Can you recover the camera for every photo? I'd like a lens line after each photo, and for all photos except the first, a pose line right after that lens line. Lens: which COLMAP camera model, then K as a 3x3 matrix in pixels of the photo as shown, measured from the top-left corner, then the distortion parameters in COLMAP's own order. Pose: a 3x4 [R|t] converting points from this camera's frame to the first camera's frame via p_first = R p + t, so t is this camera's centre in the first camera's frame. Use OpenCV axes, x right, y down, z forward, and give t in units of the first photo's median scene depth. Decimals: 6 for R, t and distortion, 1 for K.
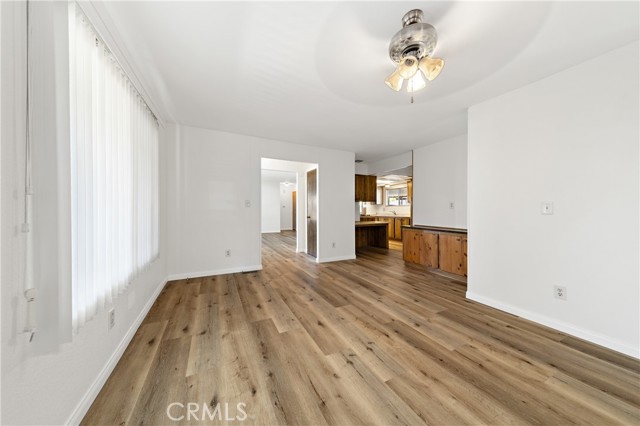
lens RADIAL K [[219.4, 0, 321.7], [0, 219.4, 211.3], [0, 0, 1]] dist [0.000408, -0.000016]
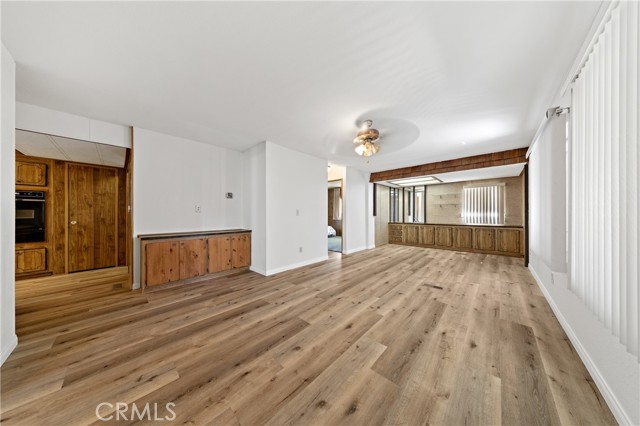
lens RADIAL K [[188.6, 0, 322.2], [0, 188.6, 211.7], [0, 0, 1]] dist [0.010569, -0.003968]
pose [[-0.356089, -0.001146, 0.934451, -0.692212], [0.007500, 0.999964, 0.004085, -0.024396], [-0.934422, 0.008463, -0.356068, 1.256025]]
